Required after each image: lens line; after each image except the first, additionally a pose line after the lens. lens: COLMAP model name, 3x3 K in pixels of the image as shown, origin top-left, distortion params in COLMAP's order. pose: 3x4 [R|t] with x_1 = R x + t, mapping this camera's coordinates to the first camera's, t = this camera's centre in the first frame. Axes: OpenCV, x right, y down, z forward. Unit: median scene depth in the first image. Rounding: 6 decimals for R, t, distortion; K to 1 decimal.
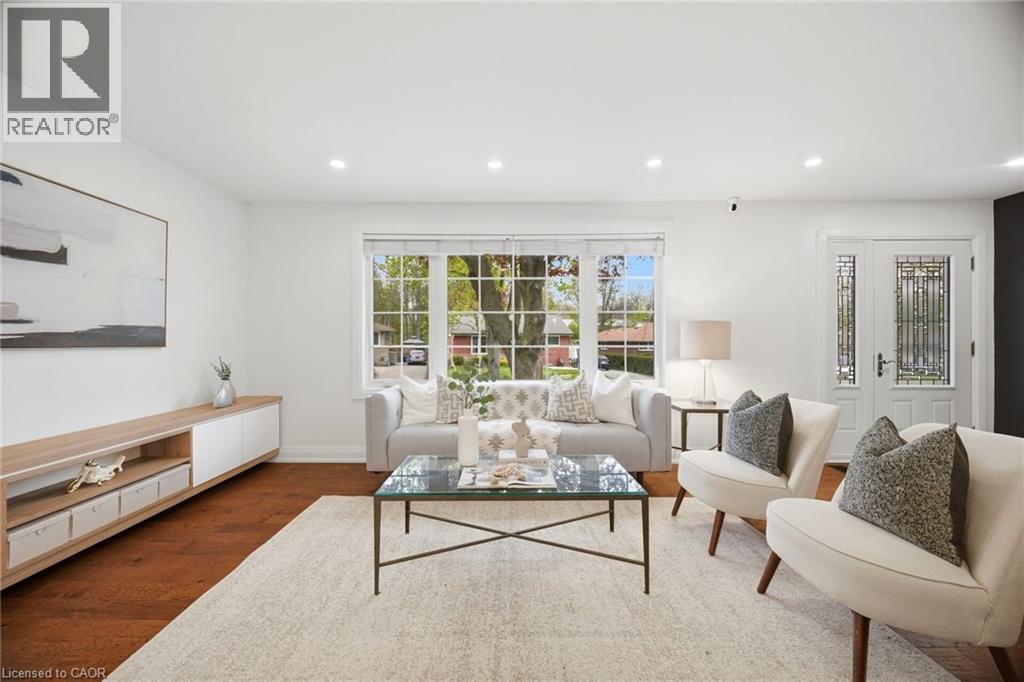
lens RADIAL K [[412.1, 0, 505.8], [0, 412.1, 338.6], [0, 0, 1]] dist [-0.007025, -0.000024]
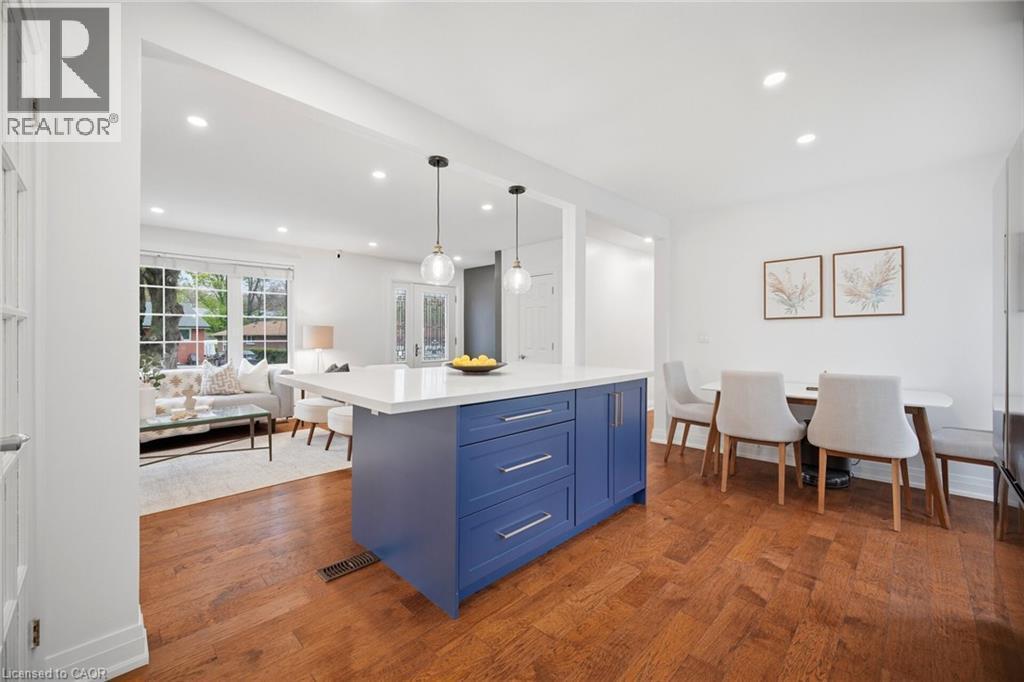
lens RADIAL K [[412.1, 0, 505.8], [0, 412.1, 338.6], [0, 0, 1]] dist [-0.007025, -0.000024]
pose [[0.704296, -0.004045, 0.709895, -0.147071], [-0.006501, 0.999905, 0.012146, -0.015365], [-0.709877, -0.013170, 0.704202, -0.655259]]
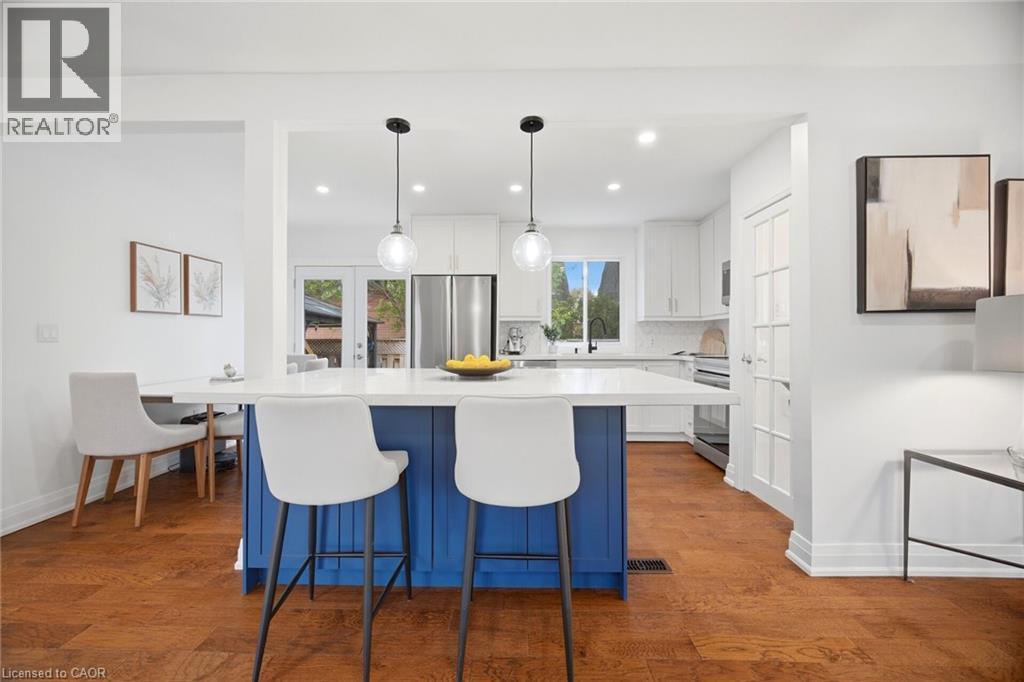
lens RADIAL K [[412.1, 0, 505.8], [0, 412.1, 338.6], [0, 0, 1]] dist [-0.007025, -0.000024]
pose [[-0.999617, -0.002150, 0.027573, 0.274851], [-0.002339, 0.999974, -0.006825, 0.004701], [-0.027558, -0.006887, -0.999596, 0.472892]]
